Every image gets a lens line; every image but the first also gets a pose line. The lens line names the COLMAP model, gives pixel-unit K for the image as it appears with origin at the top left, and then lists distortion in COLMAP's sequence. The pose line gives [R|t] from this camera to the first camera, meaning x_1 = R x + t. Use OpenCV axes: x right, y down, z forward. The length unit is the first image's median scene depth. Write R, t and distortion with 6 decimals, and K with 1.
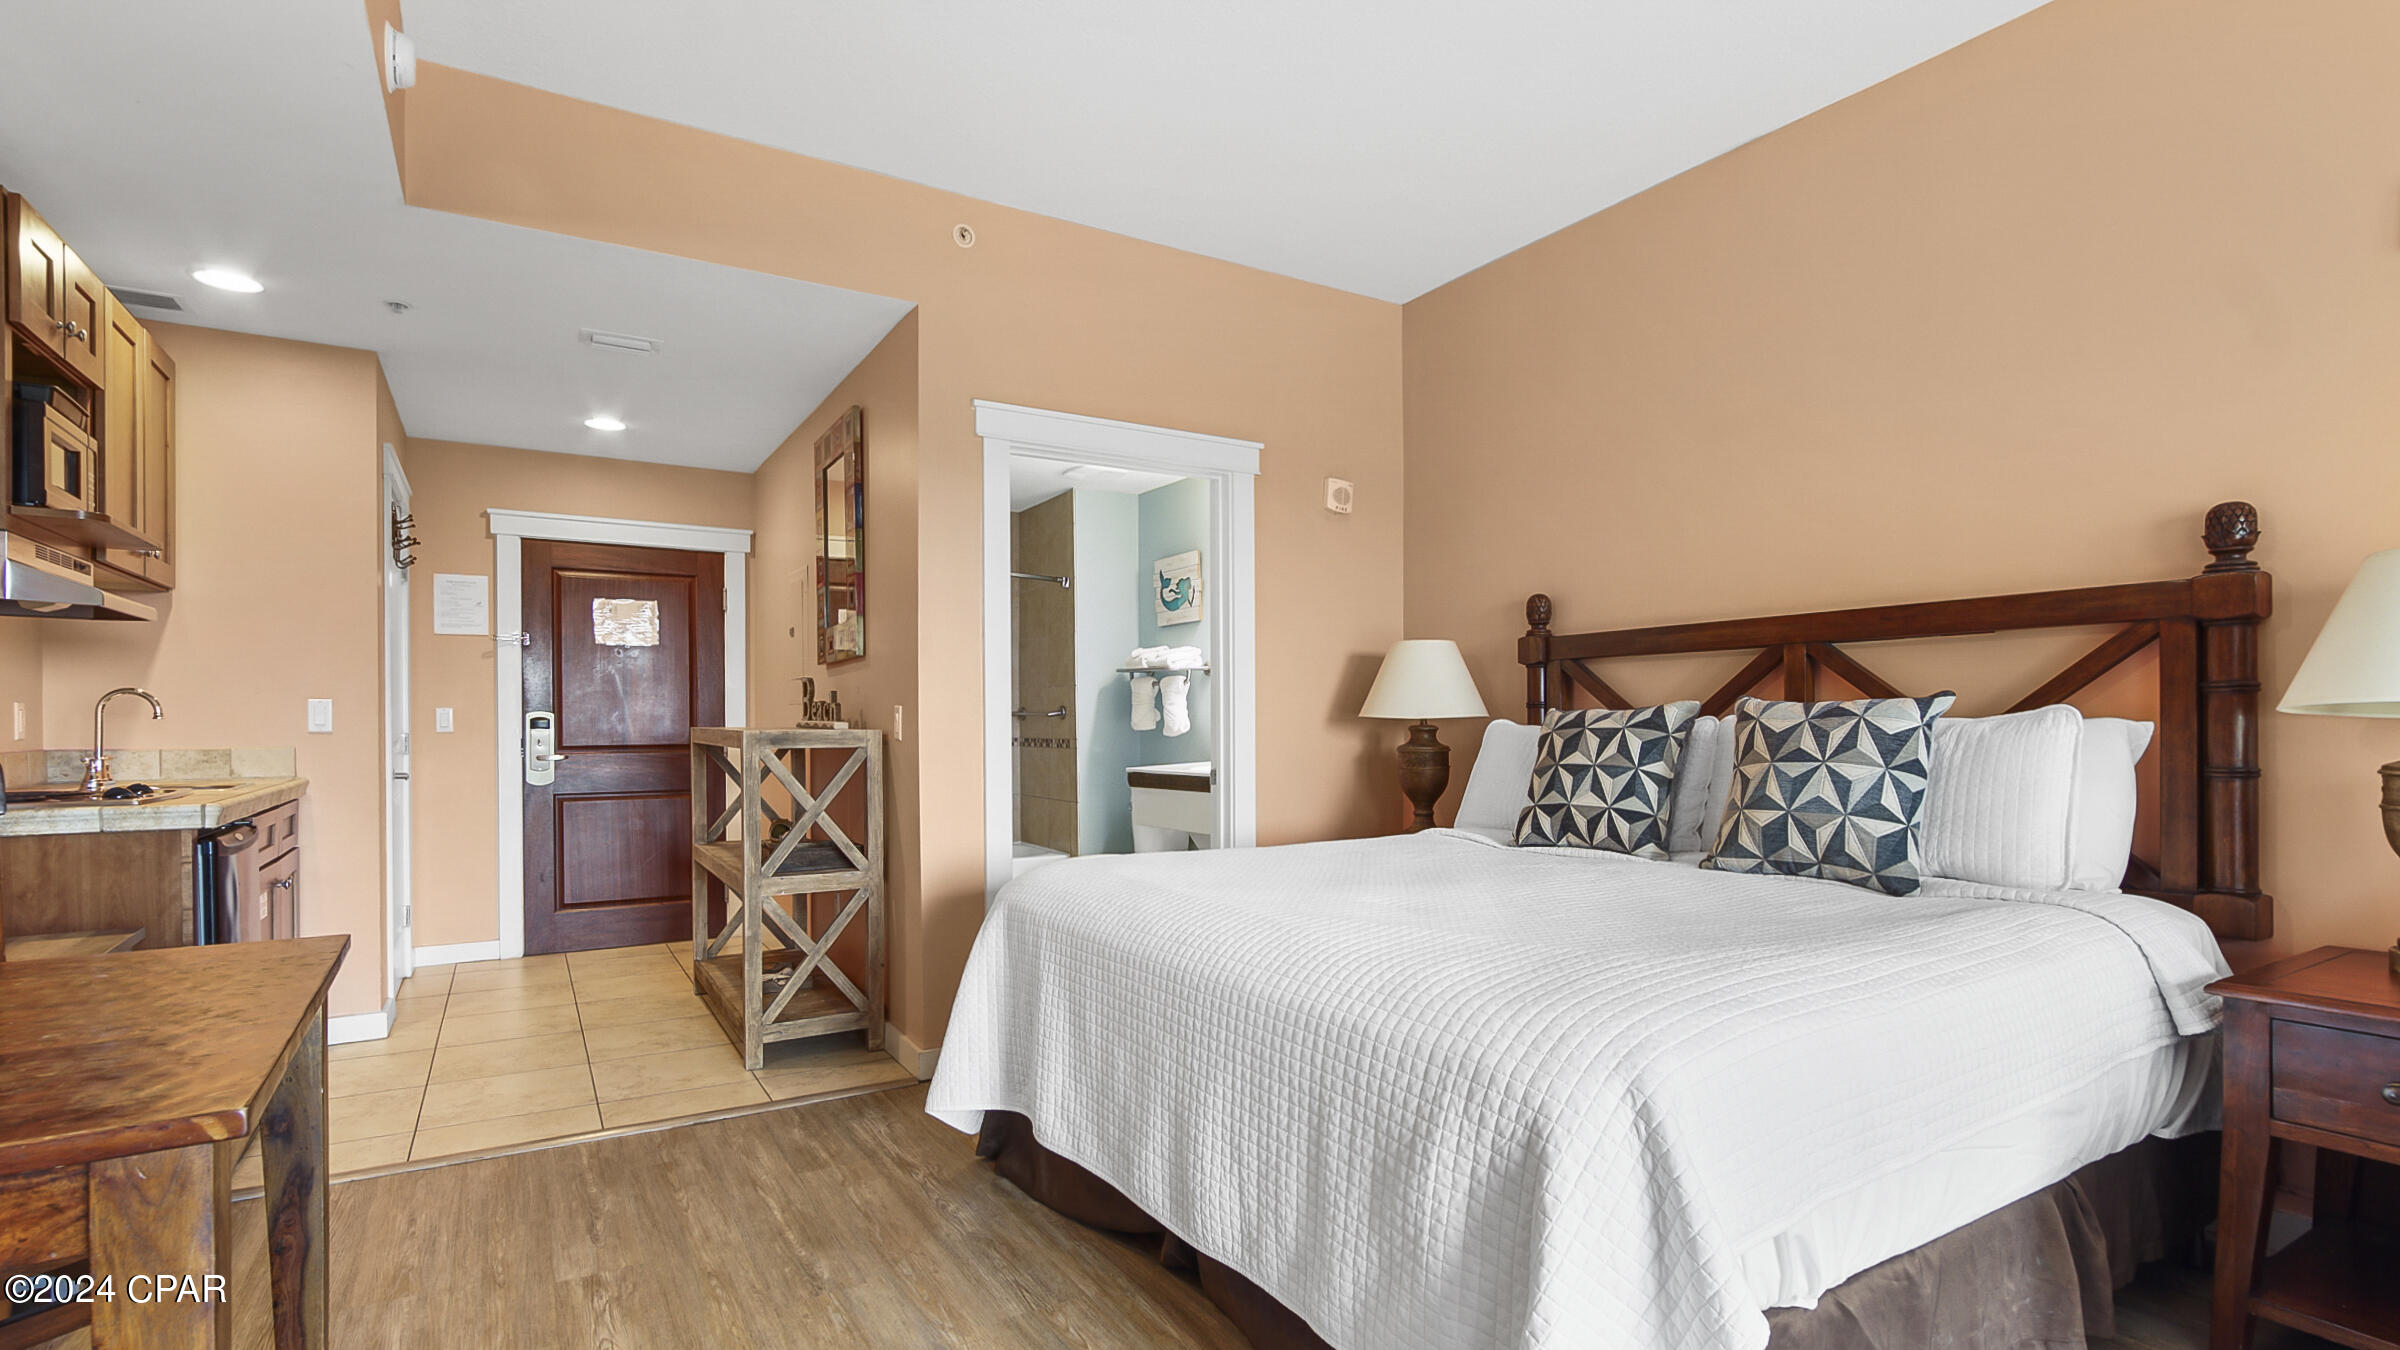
lens RADIAL K [[1125.7, 0, 1158.3], [0, 1125.7, 742.4], [0, 0, 1]] dist [-0.002710, -0.000219]
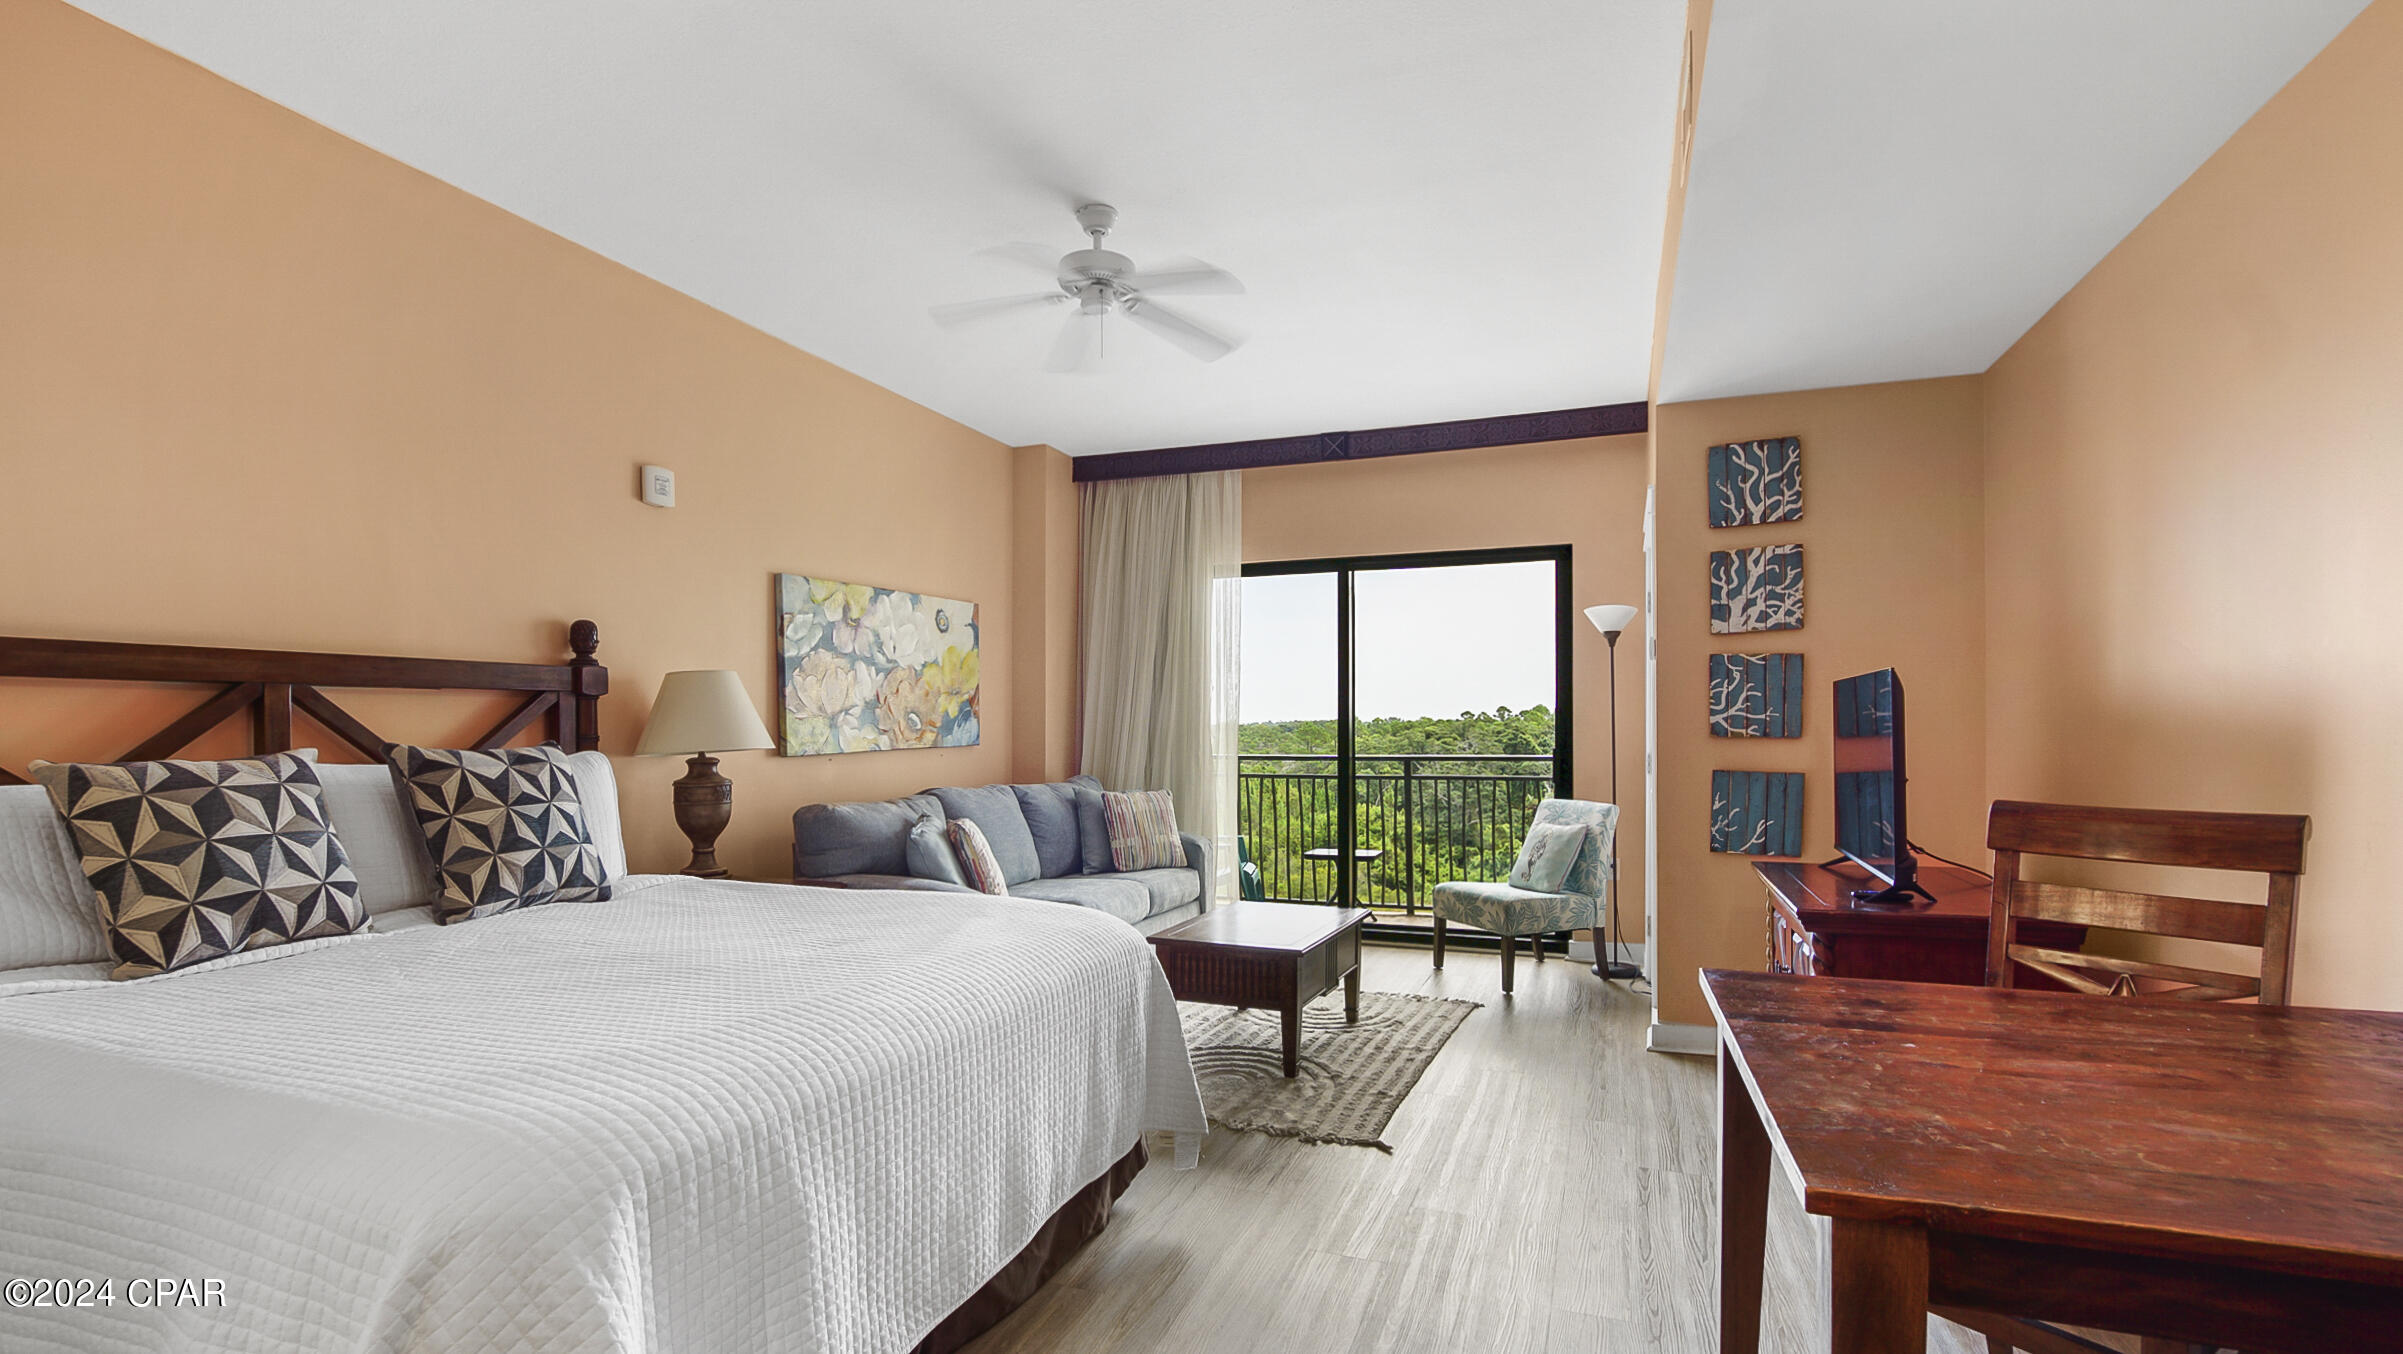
lens RADIAL K [[1074.4, 0, 1230.5], [0, 1074.4, 764.4], [0, 0, 1]] dist [-0.001465, -0.000123]
pose [[-0.645027, -0.022189, 0.763838, -0.686486], [0.016004, 0.998967, 0.042533, -0.055983], [-0.763993, 0.039659, -0.644005, 1.143710]]
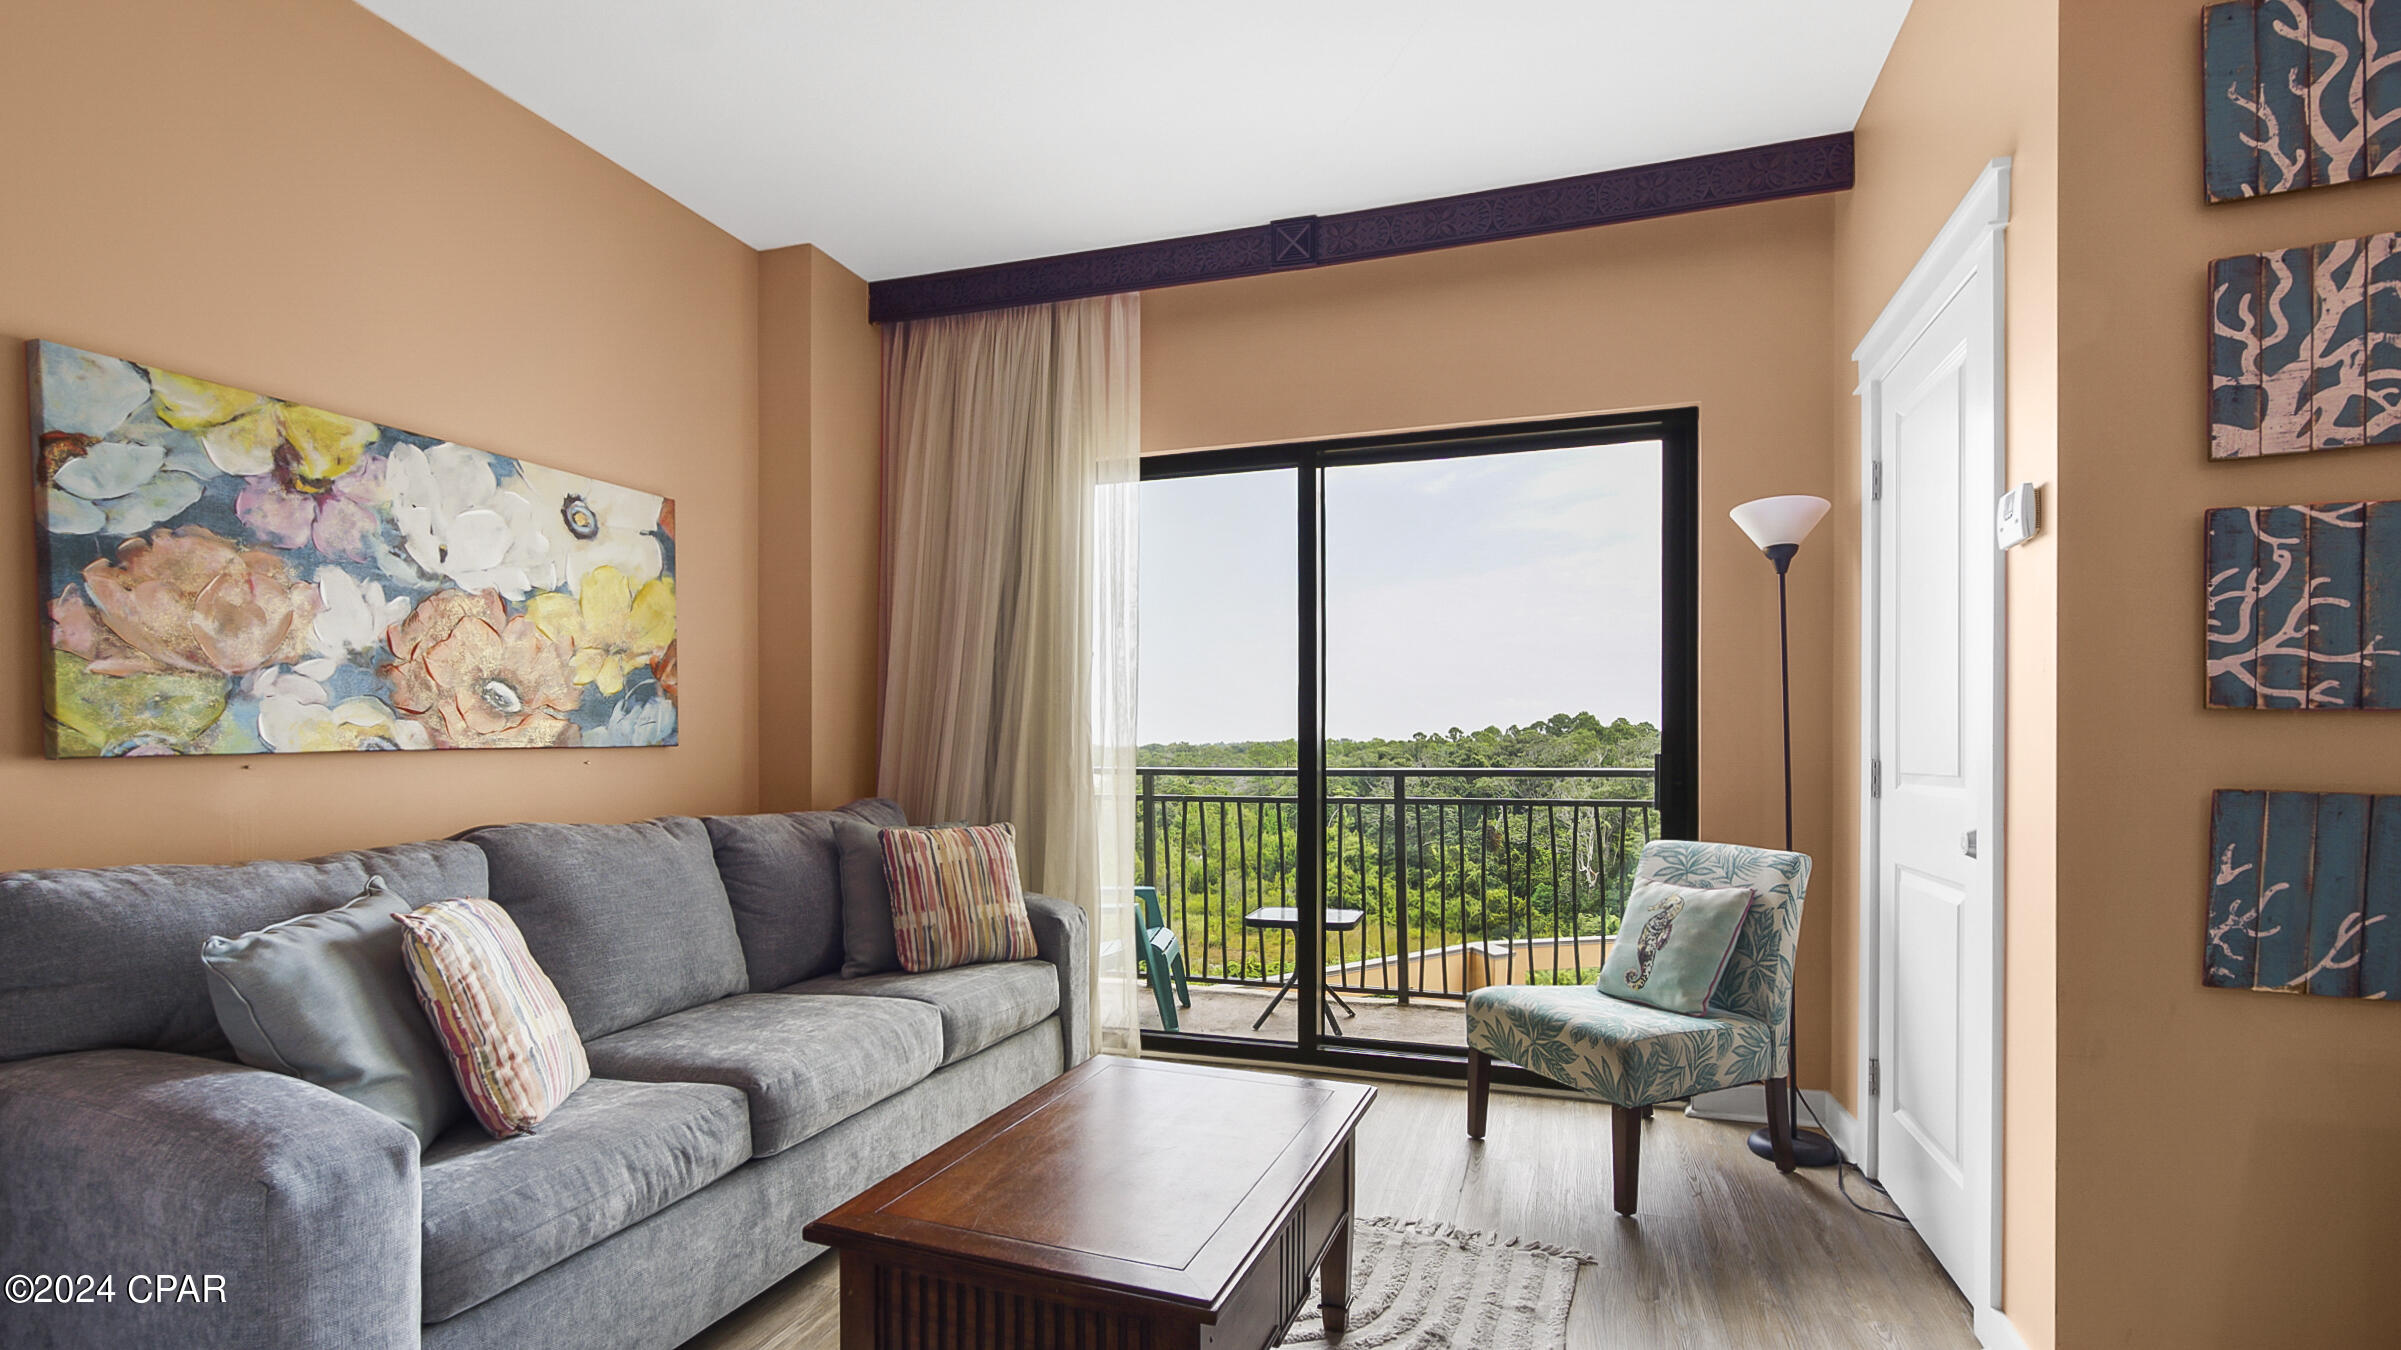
lens RADIAL K [[1096.7, 0, 1188.8], [0, 1096.7, 763.4], [0, 0, 1]] dist [-0.000017, -0.000628]
pose [[-0.650289, -0.007682, 0.759648, -0.034579], [0.014715, 0.999634, 0.022705, -0.009317], [-0.759544, 0.025942, -0.649938, 0.487957]]
